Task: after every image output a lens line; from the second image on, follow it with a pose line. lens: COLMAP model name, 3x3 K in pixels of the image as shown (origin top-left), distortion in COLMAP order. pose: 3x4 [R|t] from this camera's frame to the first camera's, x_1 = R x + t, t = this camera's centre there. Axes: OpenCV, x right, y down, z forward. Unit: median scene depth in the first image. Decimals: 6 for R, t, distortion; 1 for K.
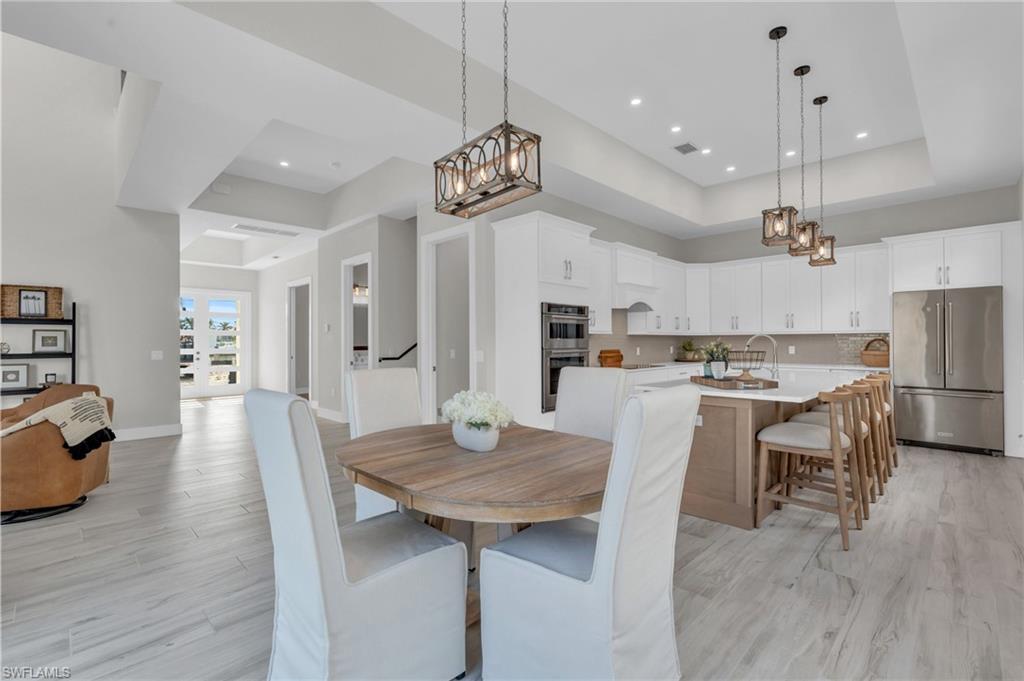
lens RADIAL K [[459.2, 0, 513.0], [0, 459.2, 340.2], [0, 0, 1]] dist [-0.012763, 0.000370]
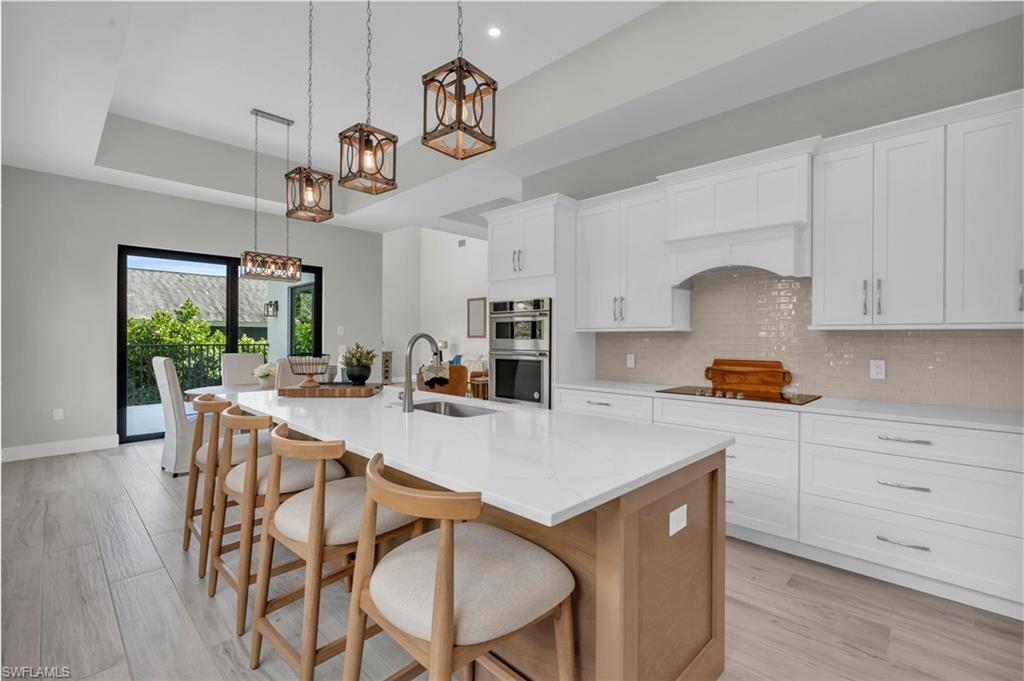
lens RADIAL K [[459.2, 0, 514.1], [0, 459.2, 338.2], [0, 0, 1]] dist [-0.012763, 0.000370]
pose [[0.010582, 0.001256, -0.999943, 0.899728], [-0.001291, 0.999998, 0.001243, -0.004769], [0.999943, 0.001278, 0.010584, 0.883848]]
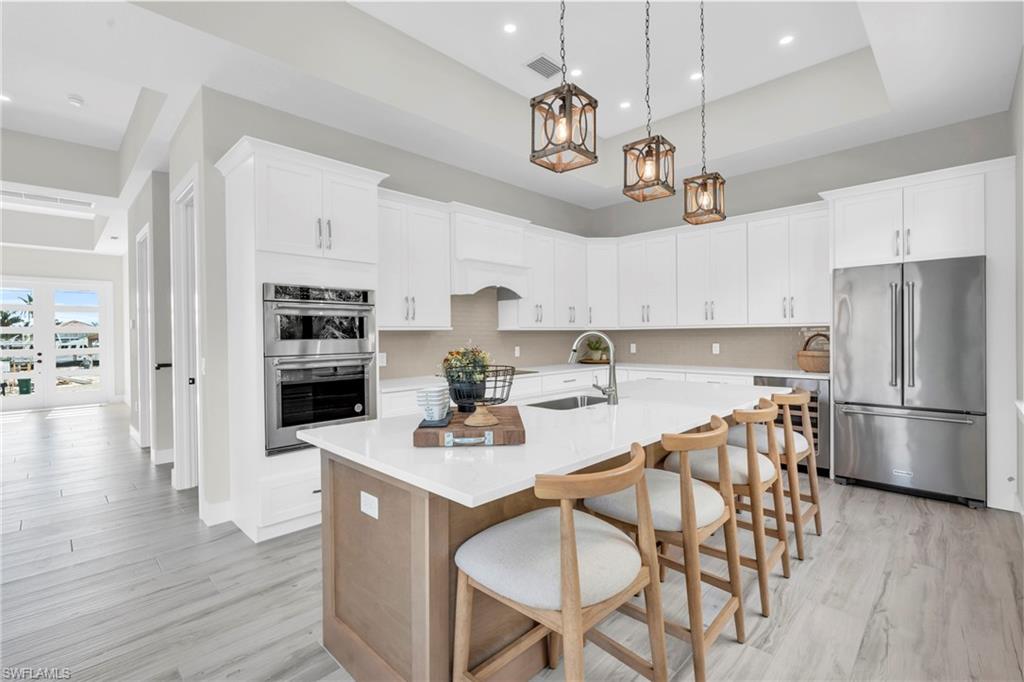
lens RADIAL K [[459.2, 0, 513.4], [0, 459.2, 340.3], [0, 0, 1]] dist [-0.012763, 0.000370]
pose [[0.999913, -0.006979, 0.011228, 0.341875], [0.006802, 0.999853, 0.015762, -0.008971], [-0.011337, -0.015684, 0.999813, 0.307522]]
